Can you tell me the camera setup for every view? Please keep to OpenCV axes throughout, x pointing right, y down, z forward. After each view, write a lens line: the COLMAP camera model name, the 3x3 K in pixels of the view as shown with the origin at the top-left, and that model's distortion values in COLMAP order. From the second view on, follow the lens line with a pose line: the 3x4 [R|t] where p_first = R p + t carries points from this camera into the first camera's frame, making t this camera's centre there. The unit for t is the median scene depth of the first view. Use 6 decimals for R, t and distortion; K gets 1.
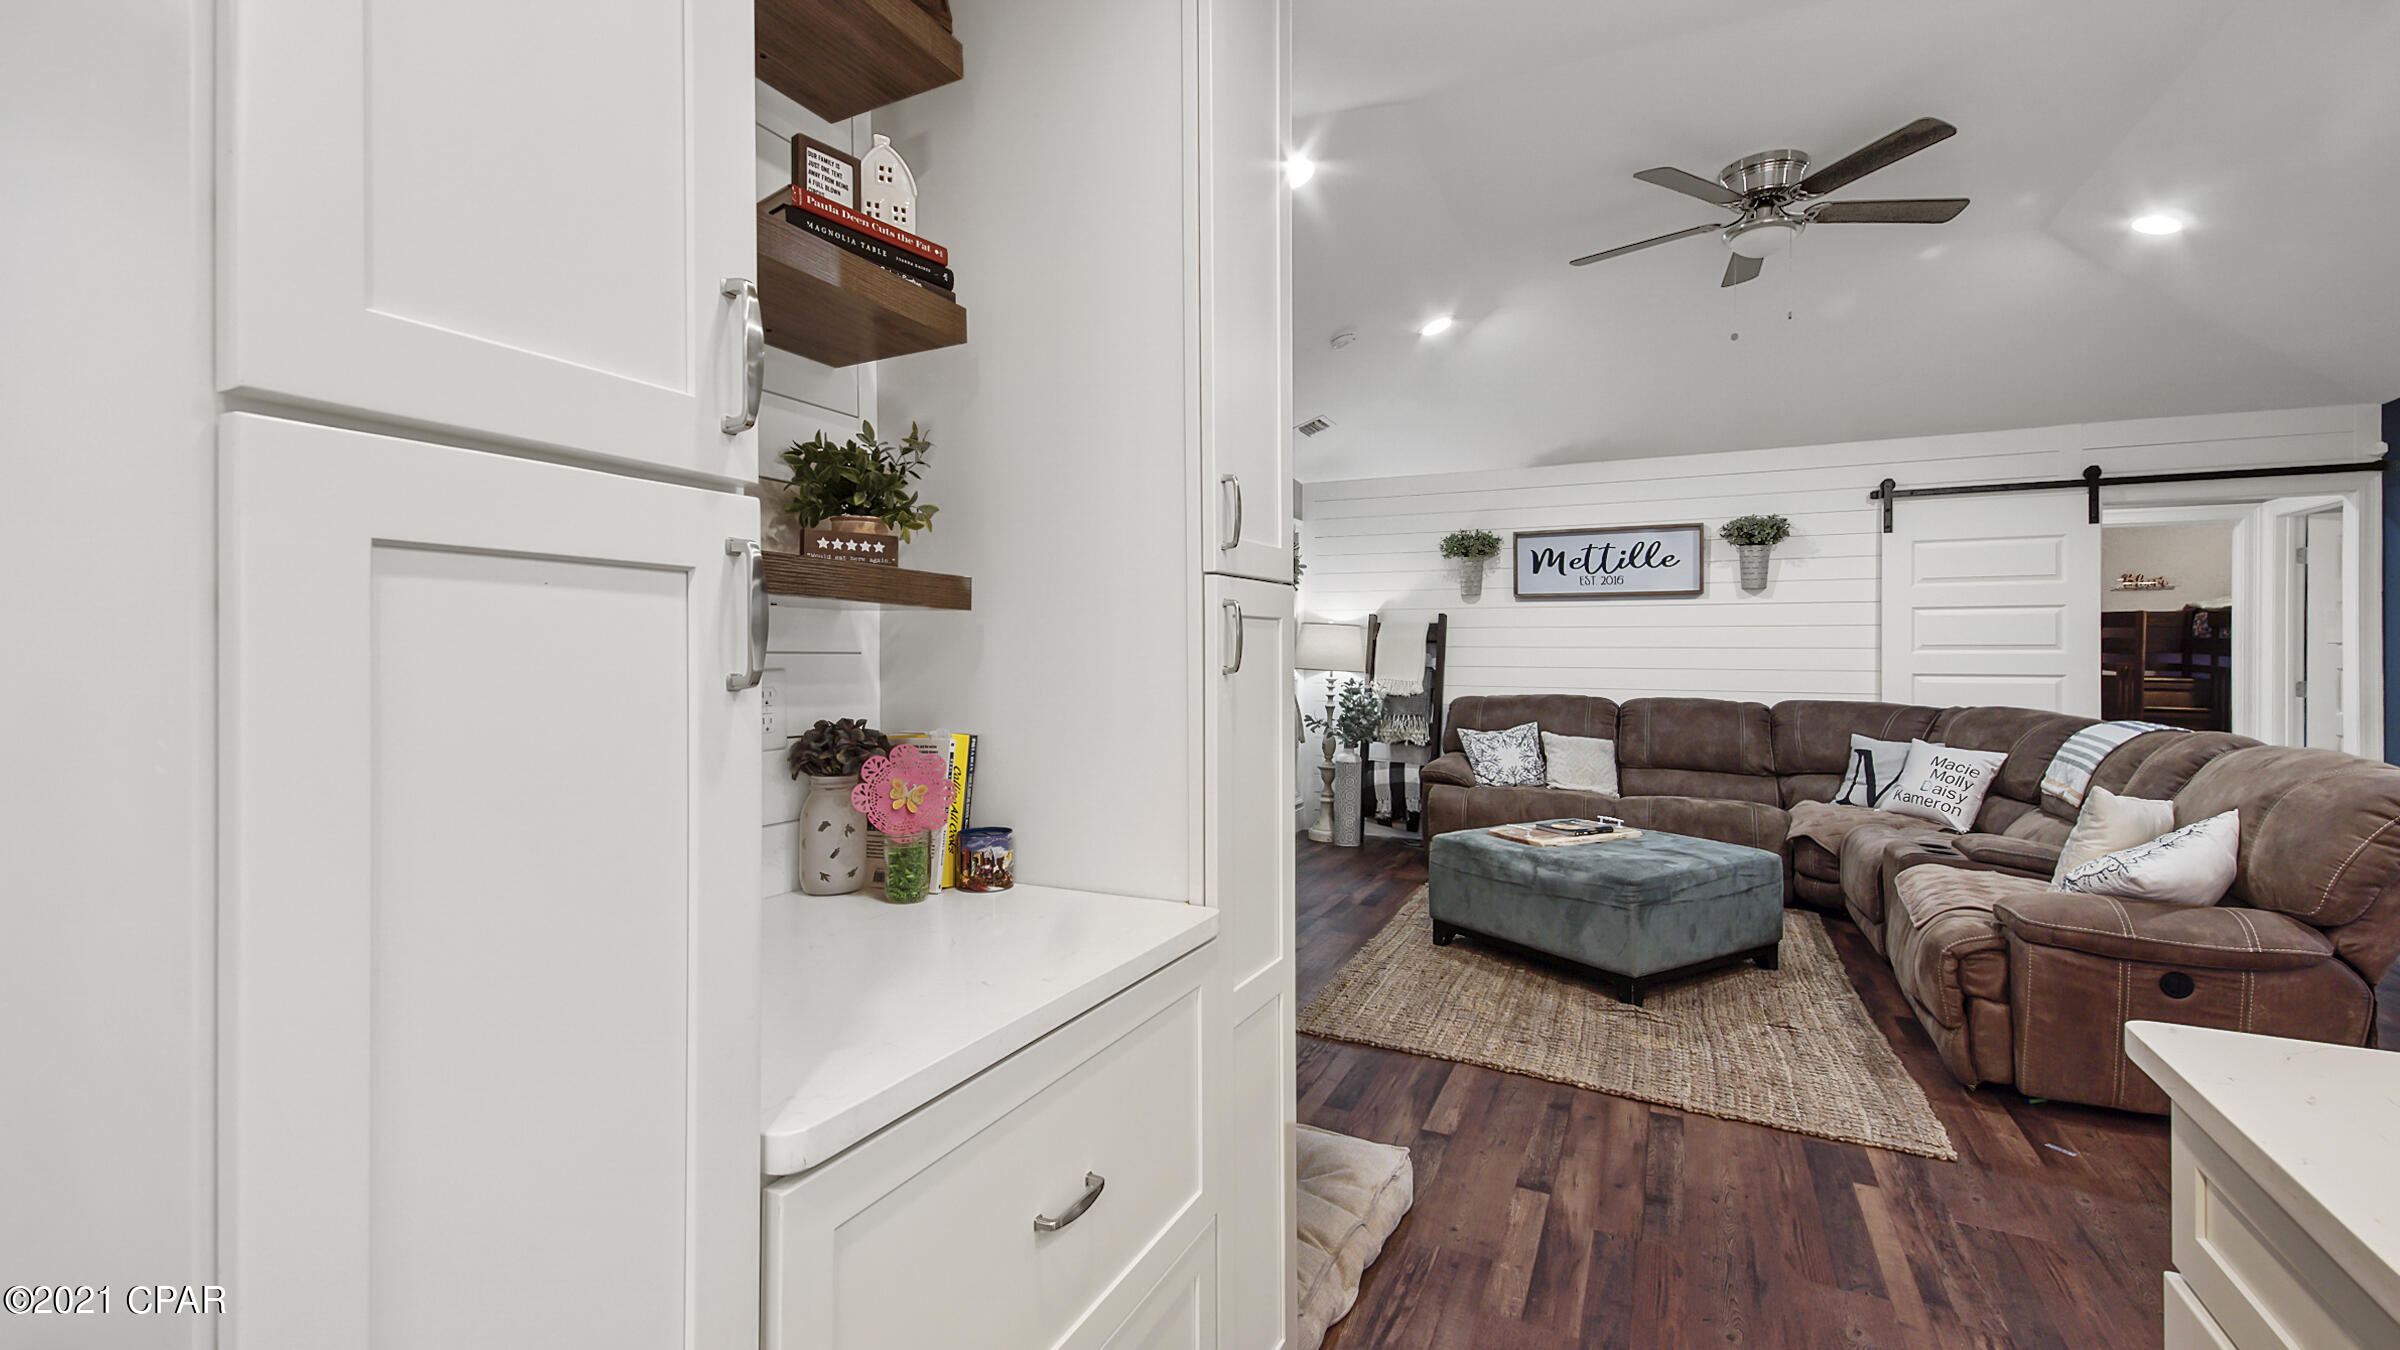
lens RADIAL K [[979.7, 0, 1121.1], [0, 979.7, 658.1], [0, 0, 1]] dist [0.014557, -0.003590]
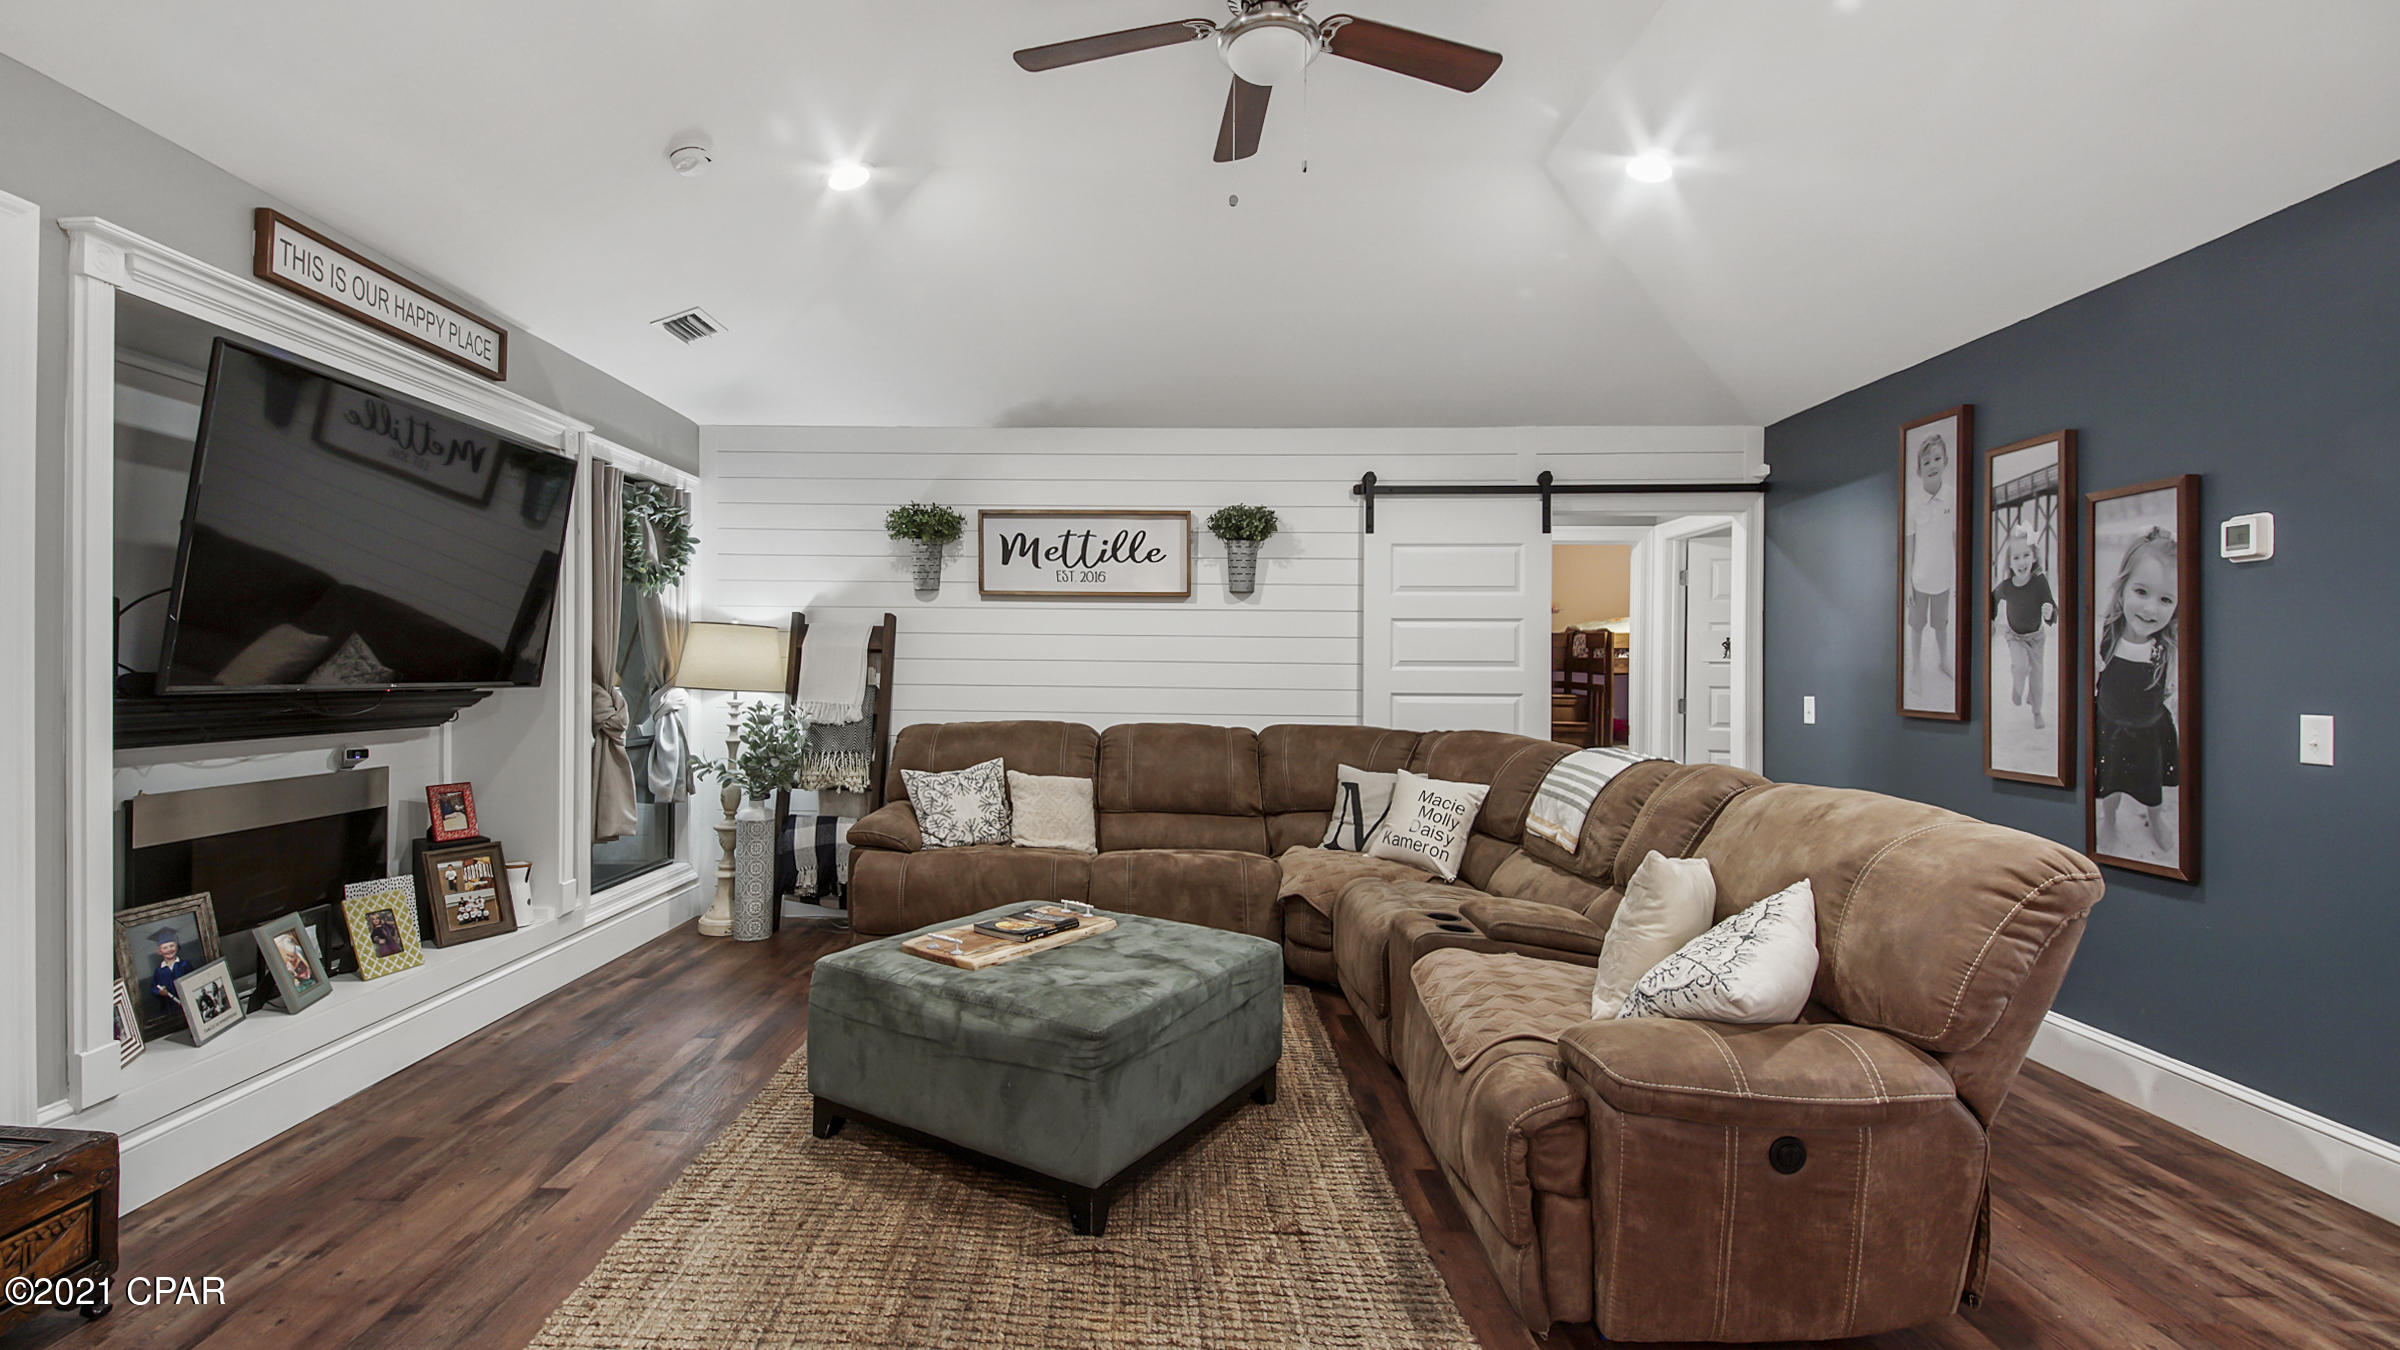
lens RADIAL K [[1040.4, 0, 1092.4], [0, 1040.4, 681.6], [0, 0, 1]] dist [0.044232, -0.015766]
pose [[0.903792, 0.000850, 0.427972, 0.164114], [-0.003863, 0.999973, 0.006171, 0.000917], [-0.427955, -0.007230, 0.903771, 0.280550]]
